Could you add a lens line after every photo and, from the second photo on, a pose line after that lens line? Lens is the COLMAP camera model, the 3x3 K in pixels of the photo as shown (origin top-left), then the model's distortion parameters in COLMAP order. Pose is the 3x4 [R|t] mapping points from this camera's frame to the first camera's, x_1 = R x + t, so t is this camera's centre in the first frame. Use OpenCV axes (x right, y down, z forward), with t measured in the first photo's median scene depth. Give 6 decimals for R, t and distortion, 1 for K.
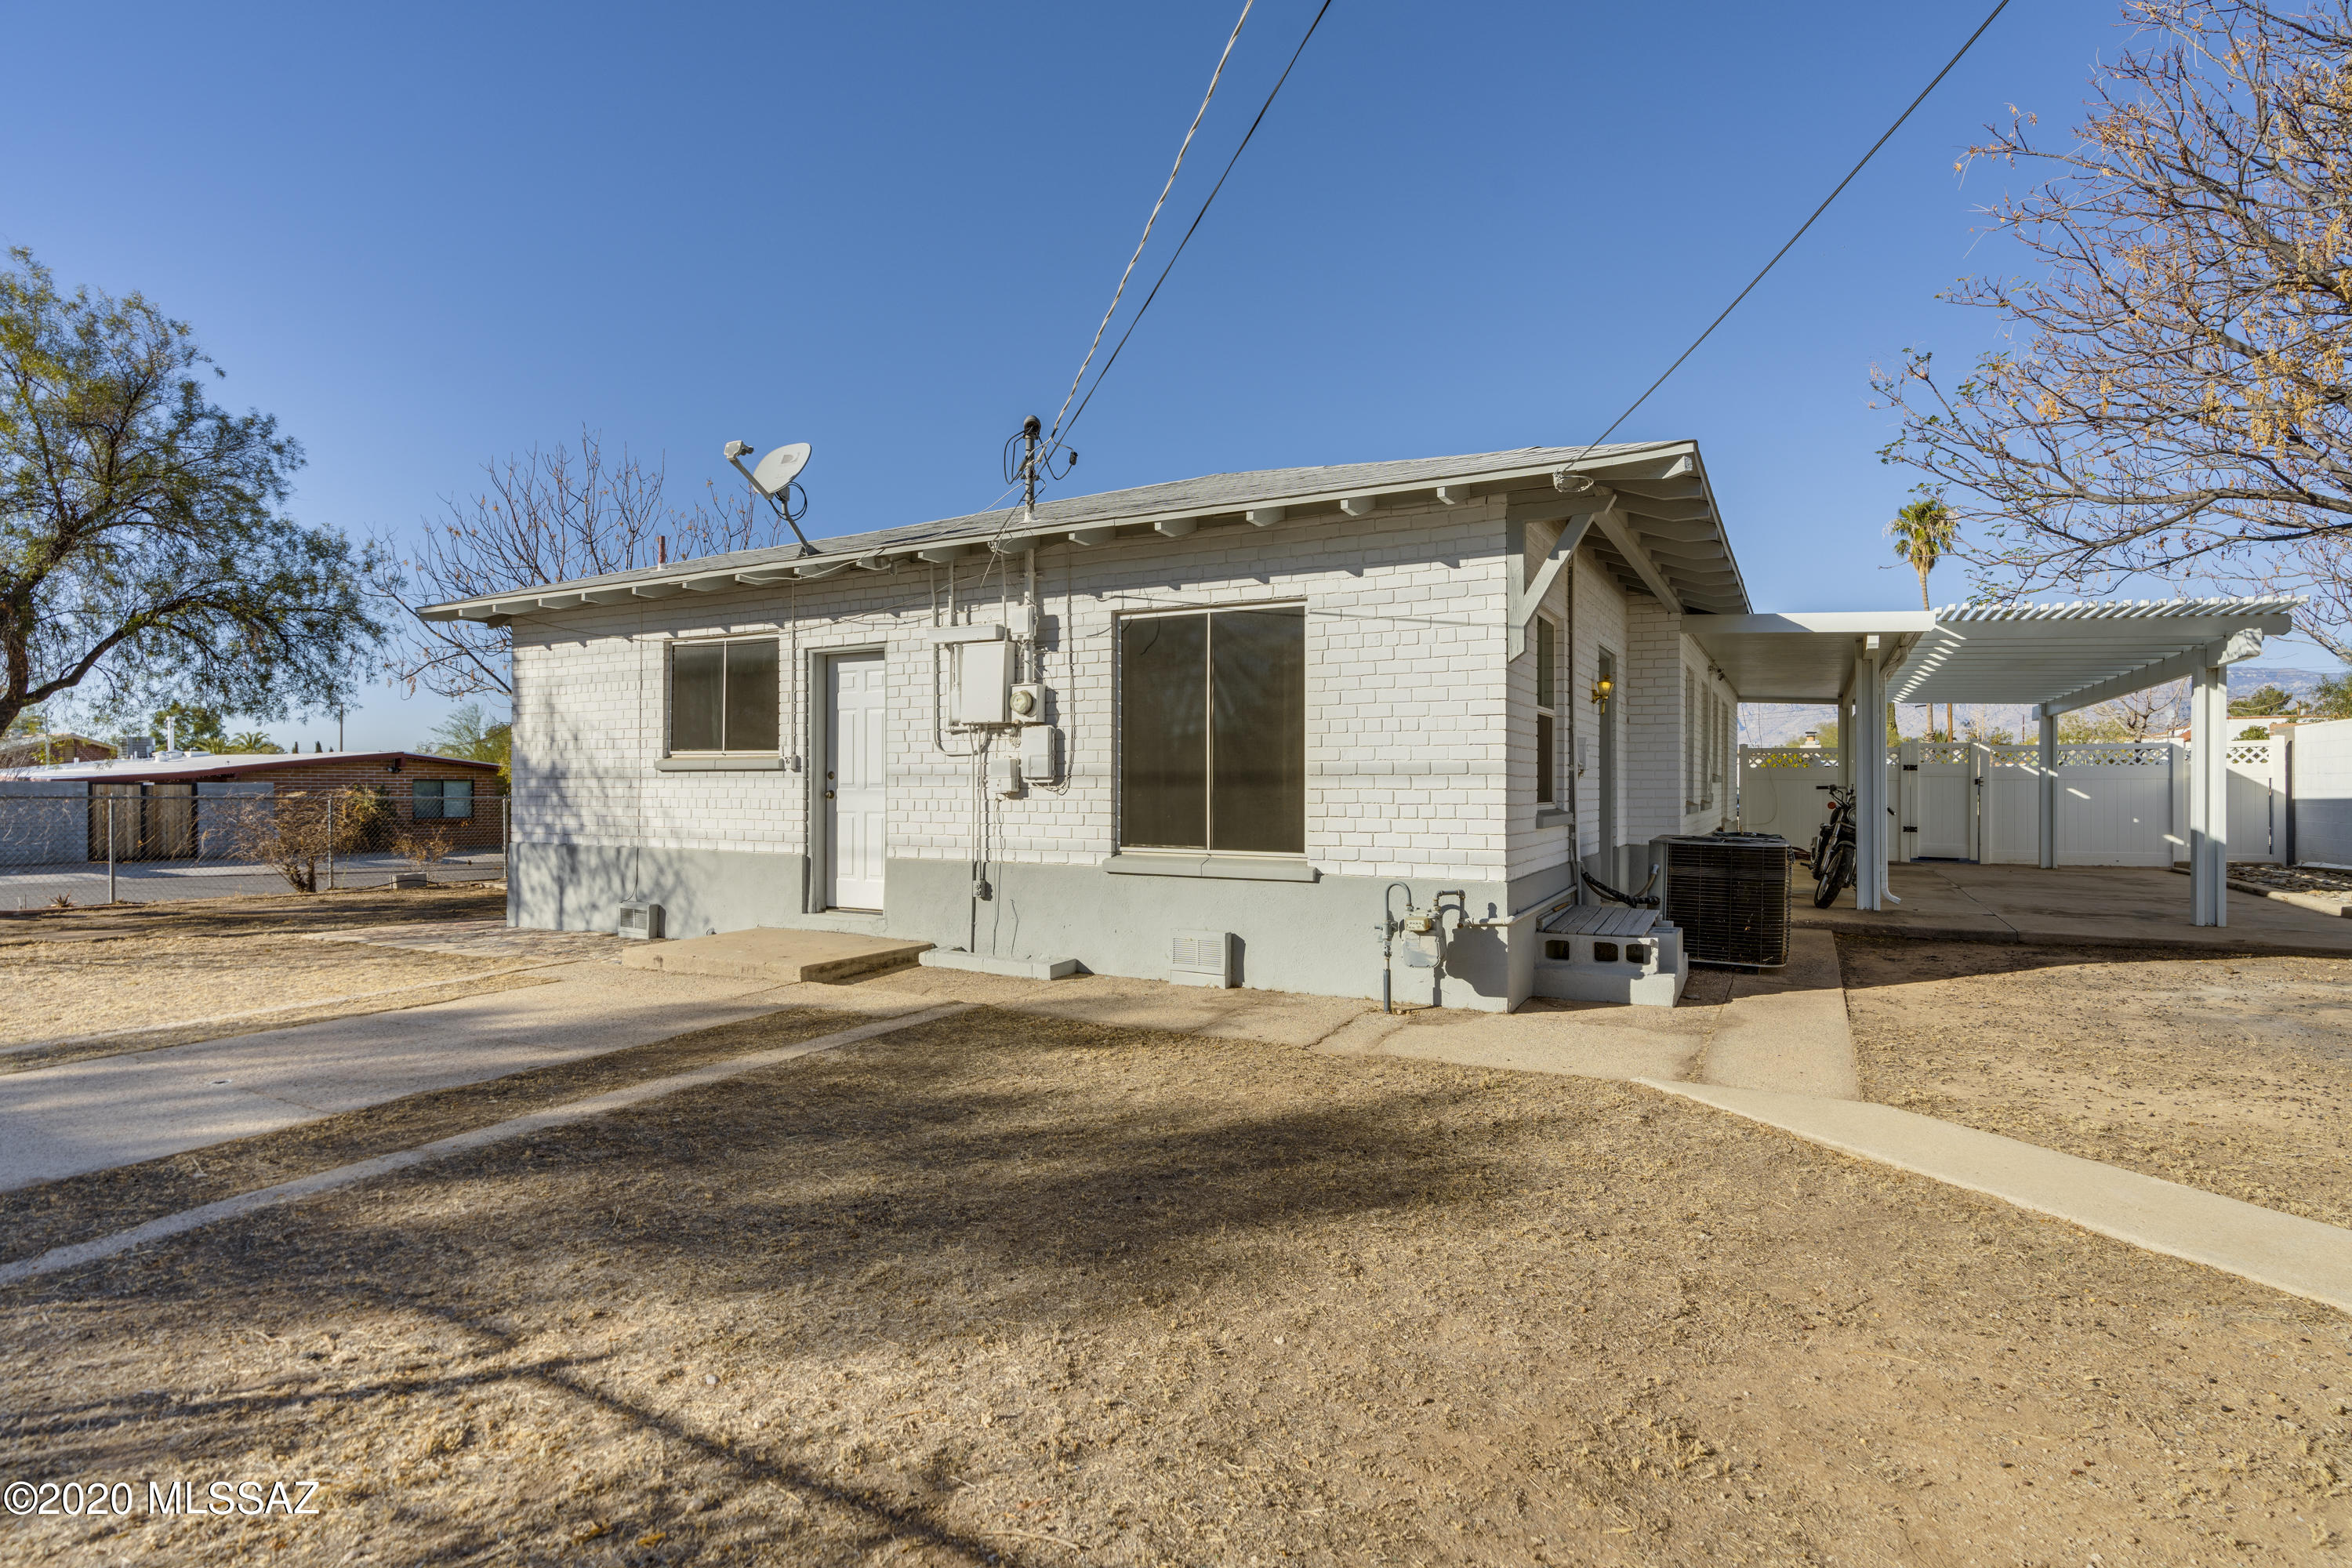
lens RADIAL K [[1135.4, 0, 1214.1], [0, 1135.4, 795.0], [0, 0, 1]] dist [-0.009832, 0.001142]
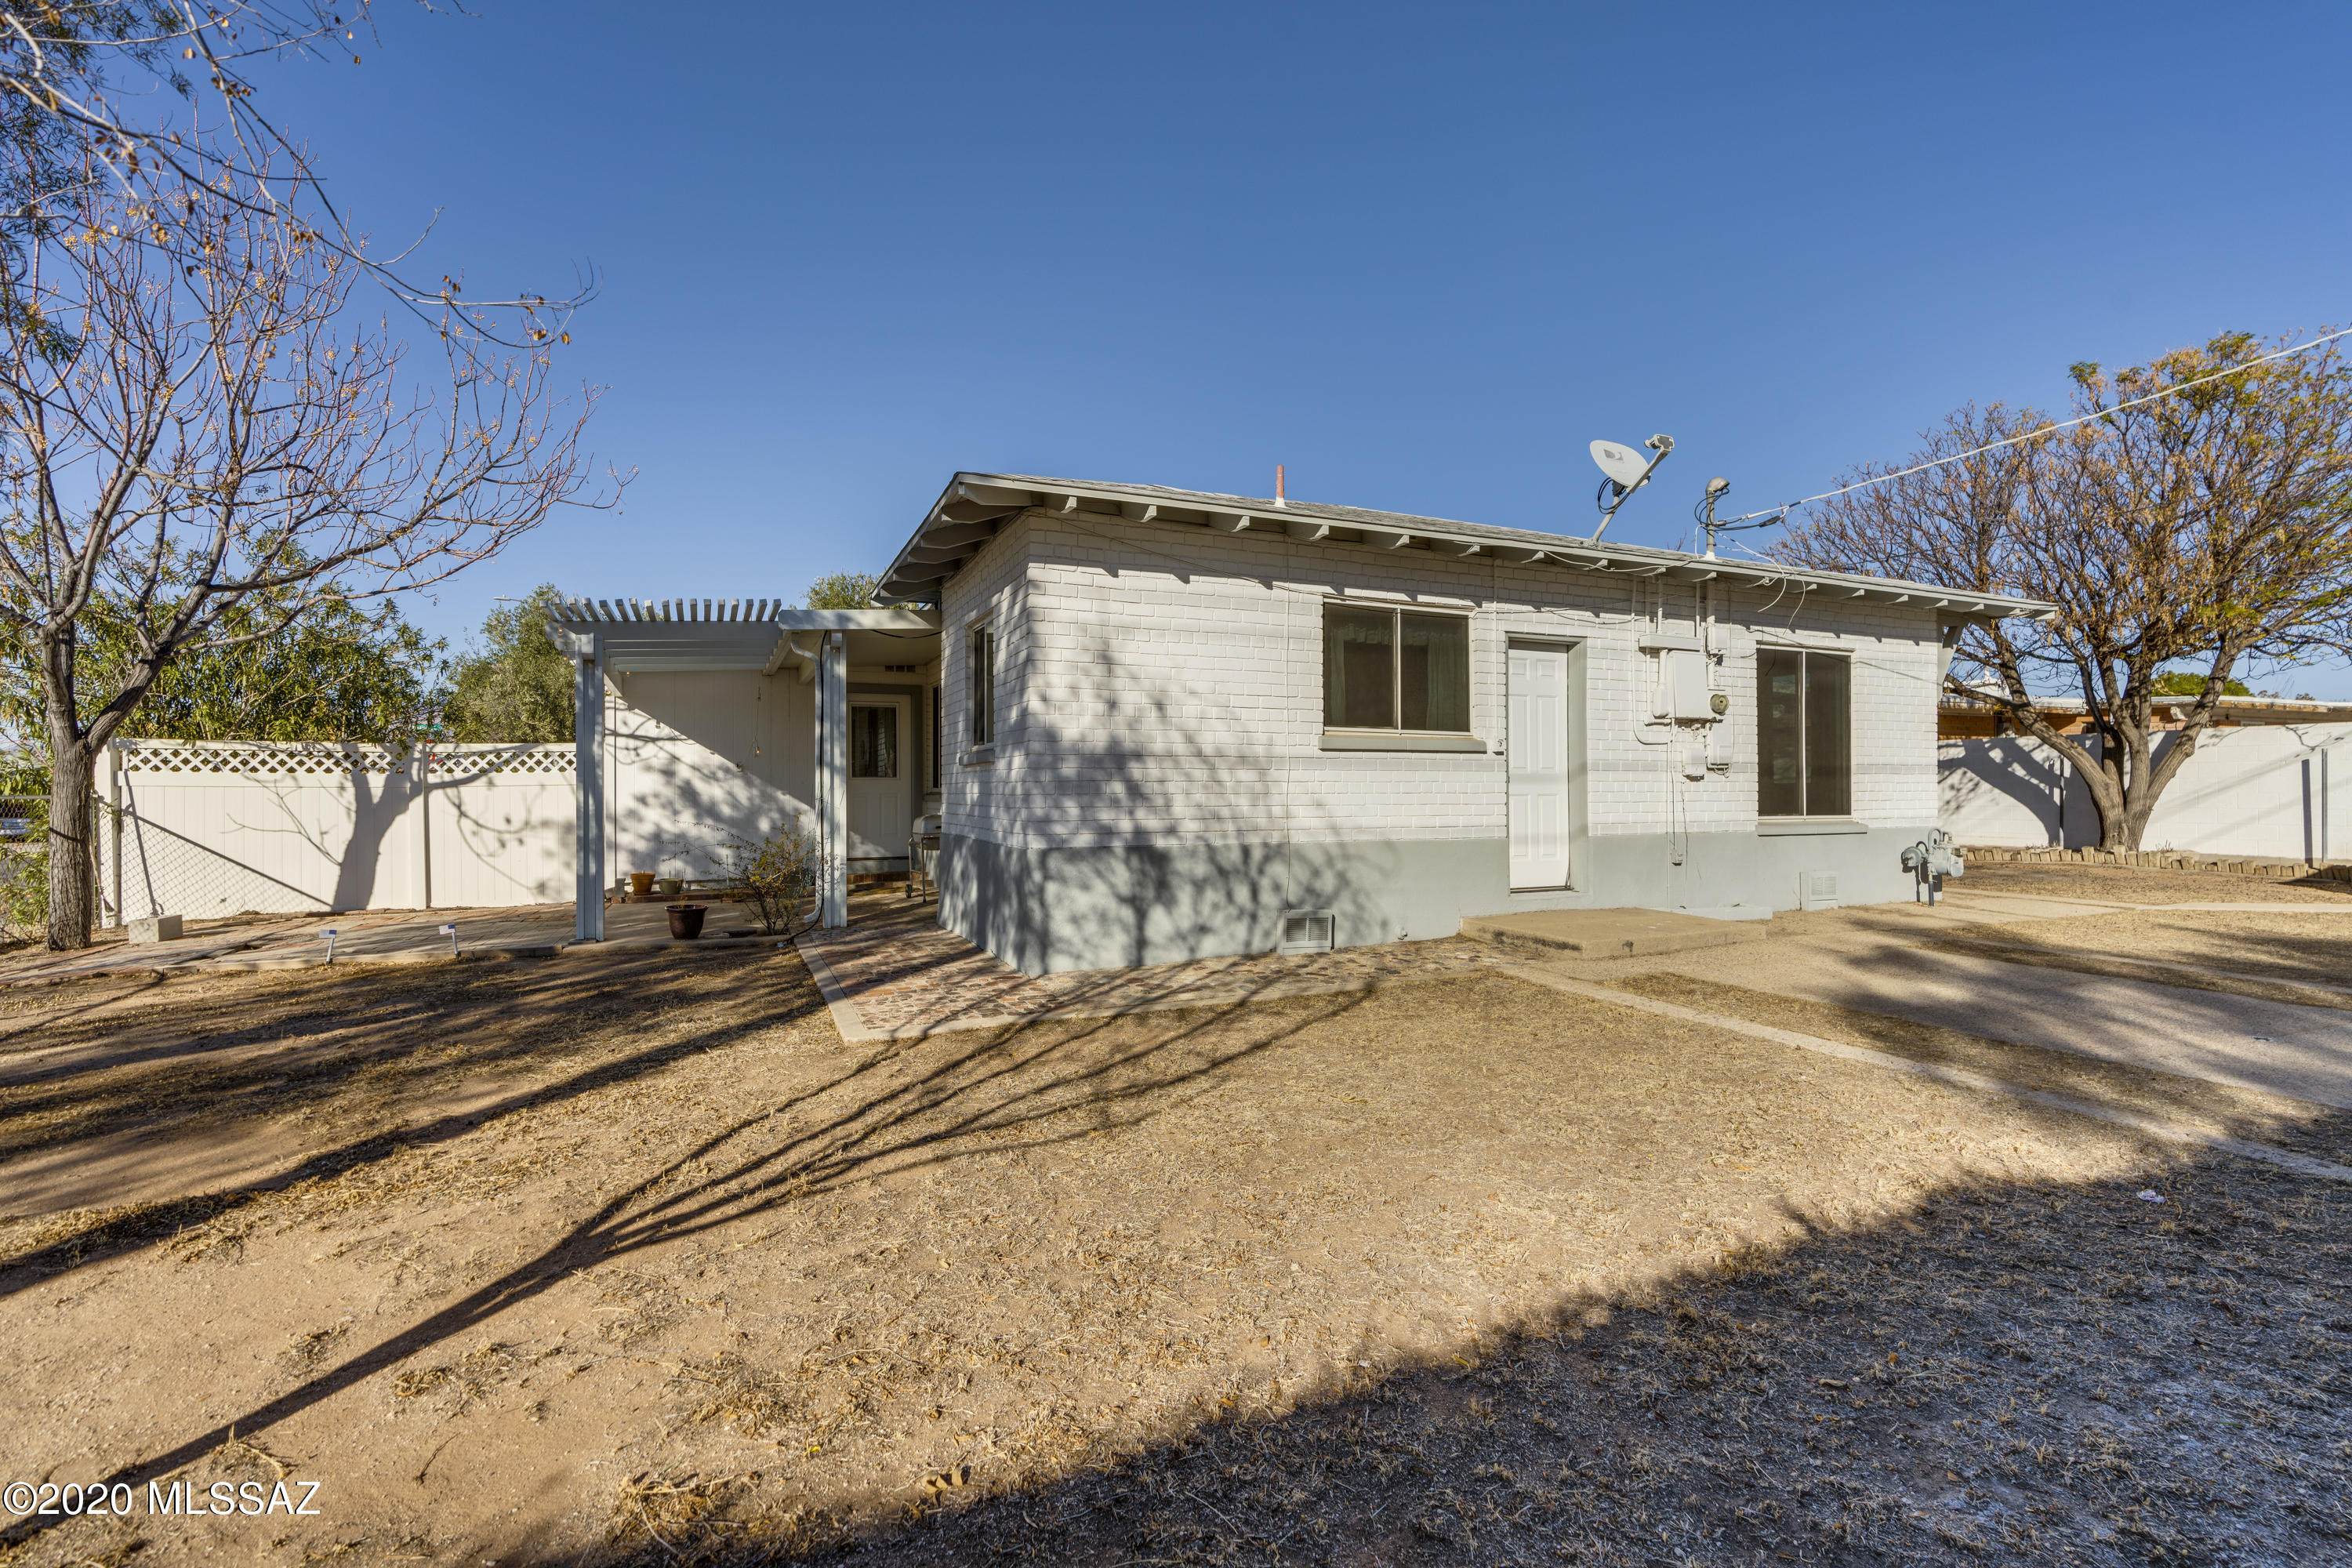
lens RADIAL K [[1032.5, 0, 1173.1], [0, 1032.5, 771.7], [0, 0, 1]] dist [-0.001972, 0.000046]
pose [[0.621148, 0.009781, 0.783633, -1.418243], [0.009492, 0.999755, -0.020002, 0.009878], [-0.783636, 0.019862, 0.620902, 0.759339]]
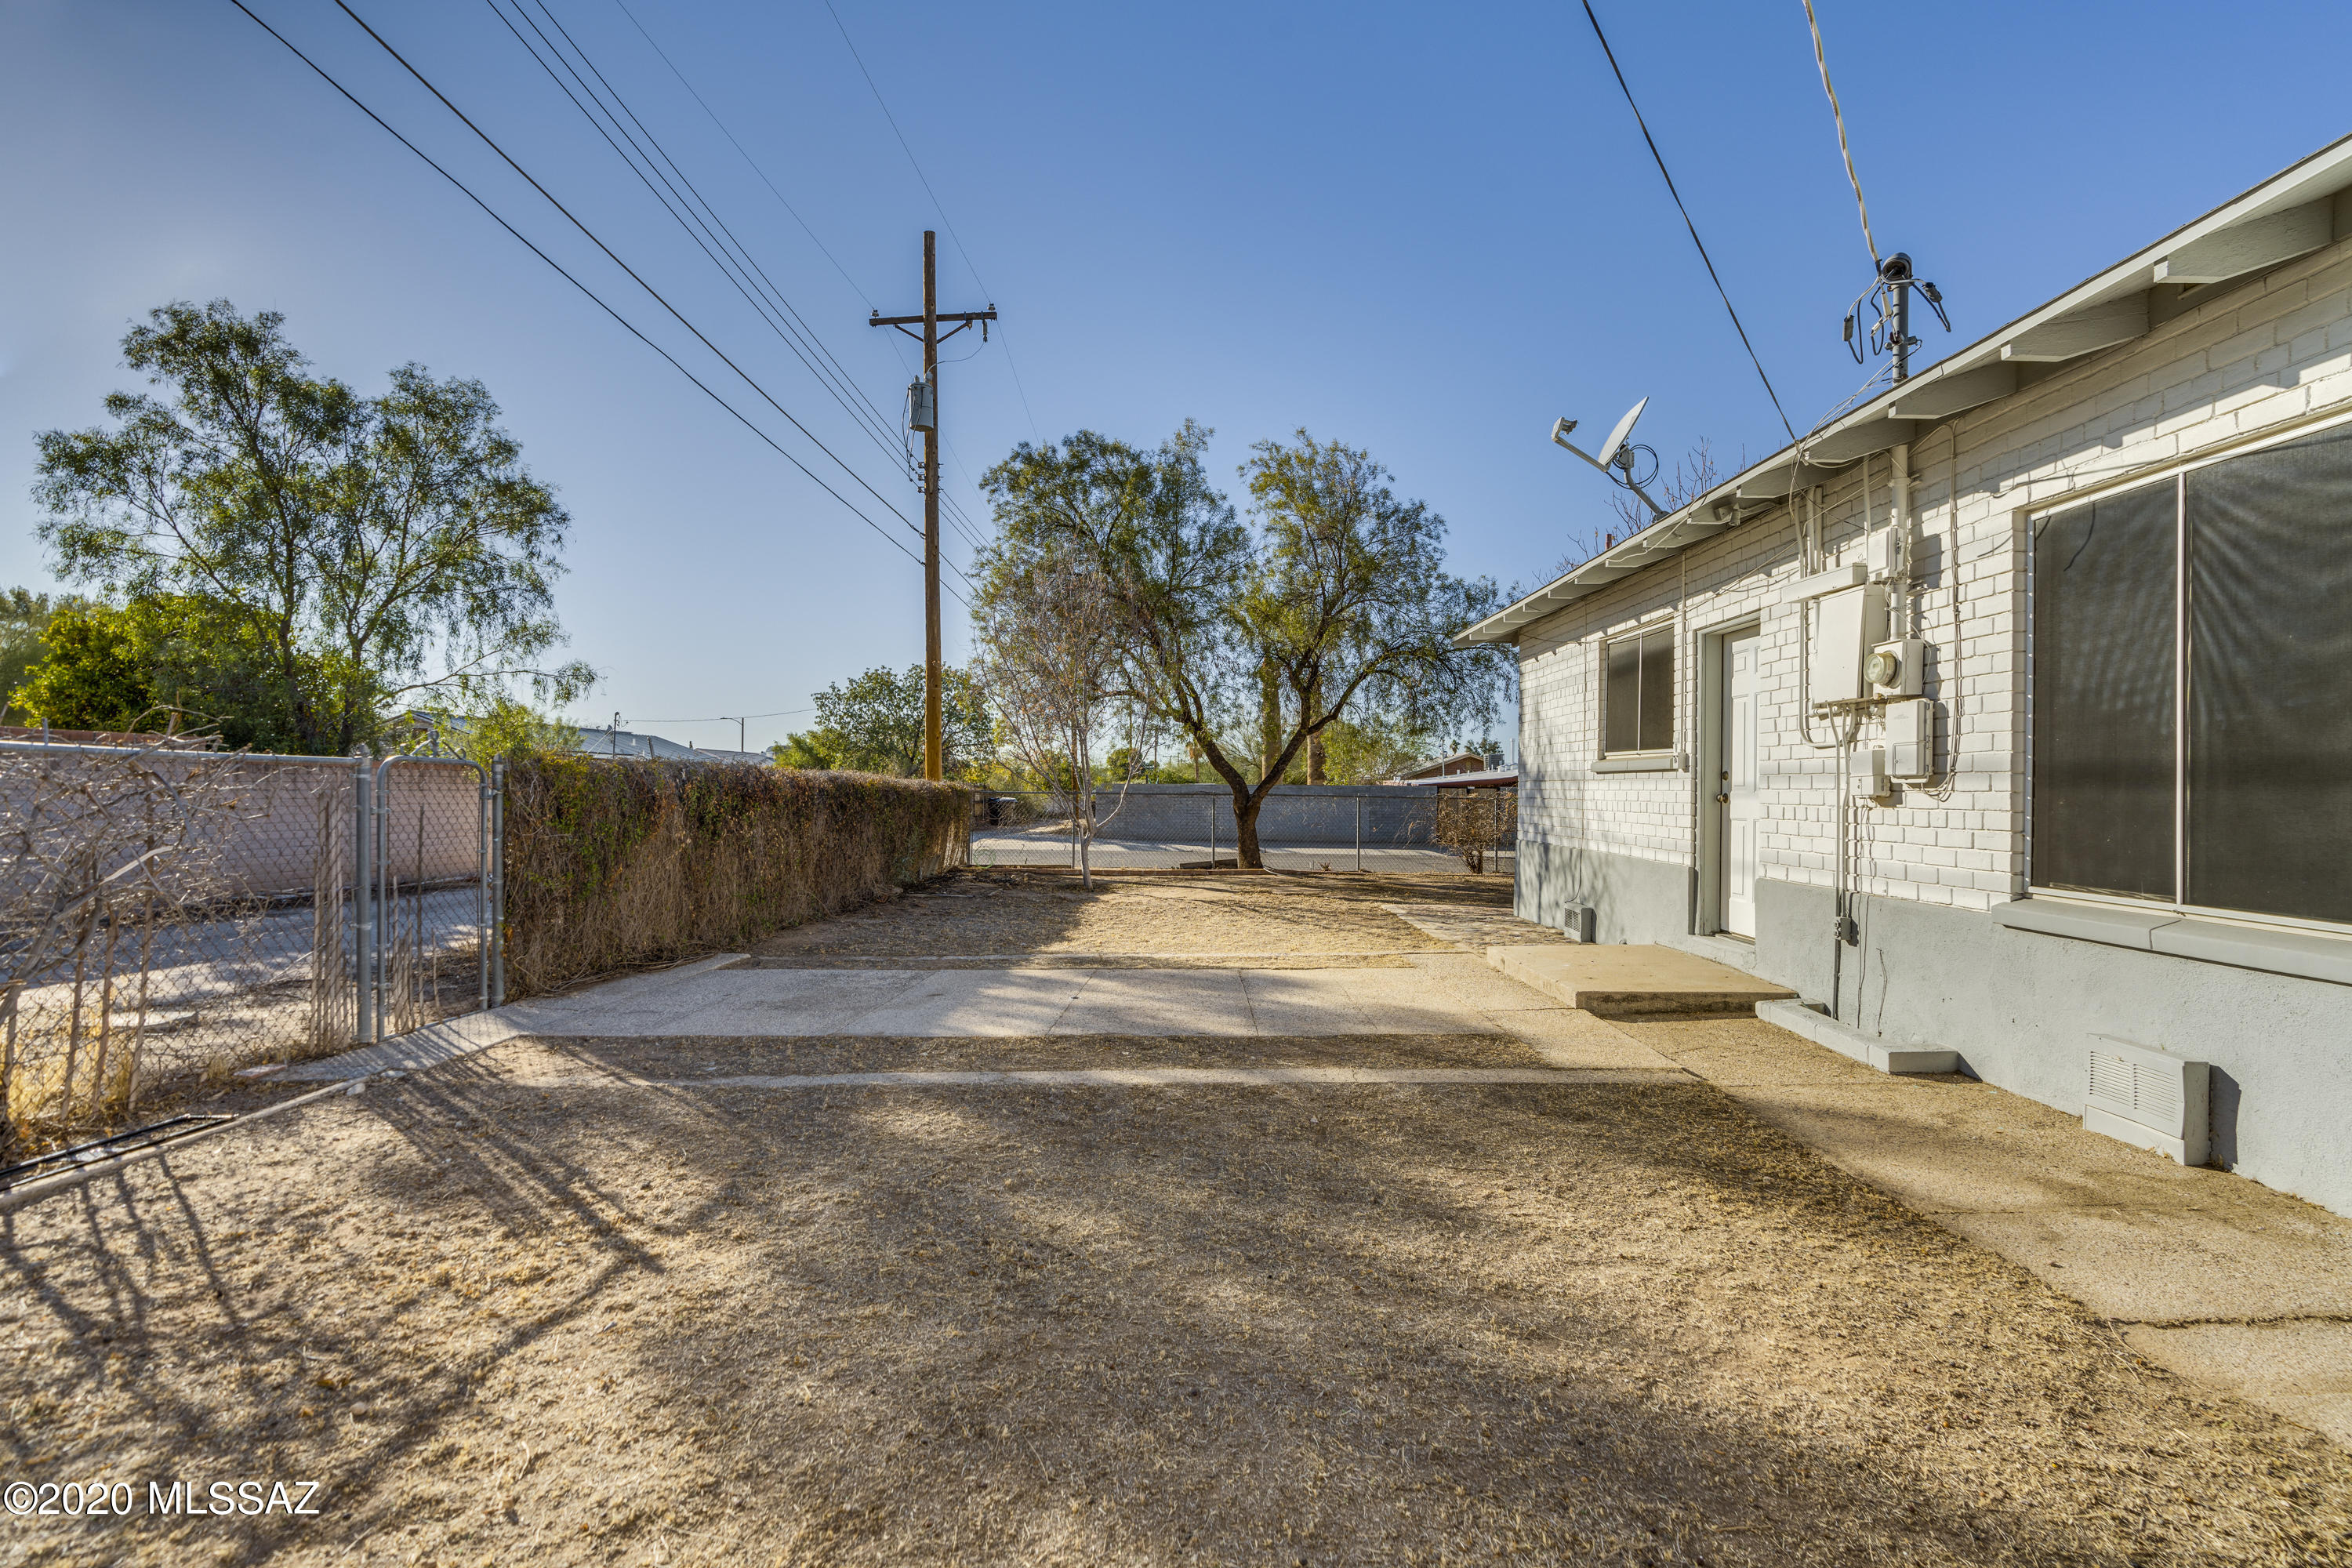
lens RADIAL K [[1073.2, 0, 1176.8], [0, 1073.2, 790.9], [0, 0, 1]] dist [-0.008160, 0.000320]
pose [[0.454897, 0.004439, -0.890533, 0.217886], [-0.012059, 0.999927, -0.001175, -0.000187], [0.890462, 0.011273, 0.454917, 0.310570]]
